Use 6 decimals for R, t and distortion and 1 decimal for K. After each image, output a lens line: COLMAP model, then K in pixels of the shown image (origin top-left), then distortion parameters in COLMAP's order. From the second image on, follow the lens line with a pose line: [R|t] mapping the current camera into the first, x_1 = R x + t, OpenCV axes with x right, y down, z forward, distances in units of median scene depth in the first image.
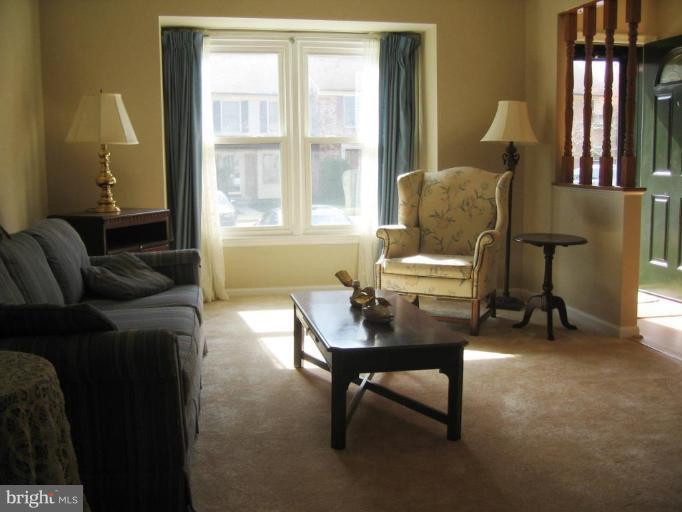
lens RADIAL K [[752.3, 0, 341.4], [0, 752.3, 241.8], [0, 0, 1]] dist [-0.159575, 0.247395]
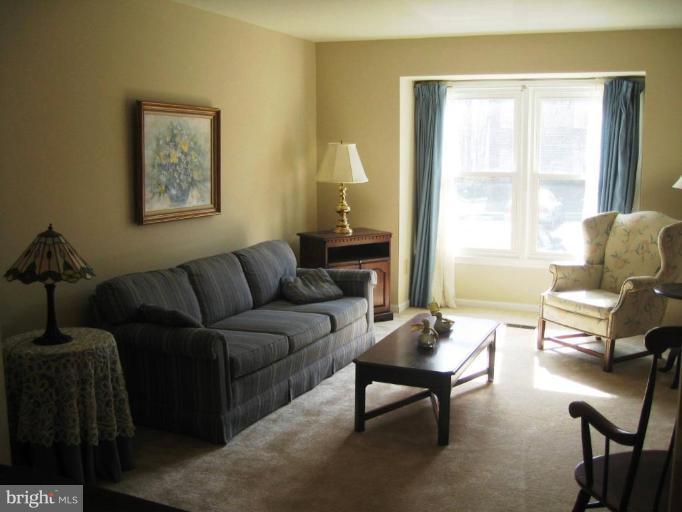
lens RADIAL K [[752.3, 0, 341.4], [0, 752.3, 241.8], [0, 0, 1]] dist [-0.159575, 0.247395]
pose [[0.824920, 0.081269, -0.559377, 0.401105], [-0.067733, 0.996692, 0.044918, -0.077352], [0.561177, 0.000834, 0.827696, -0.102652]]
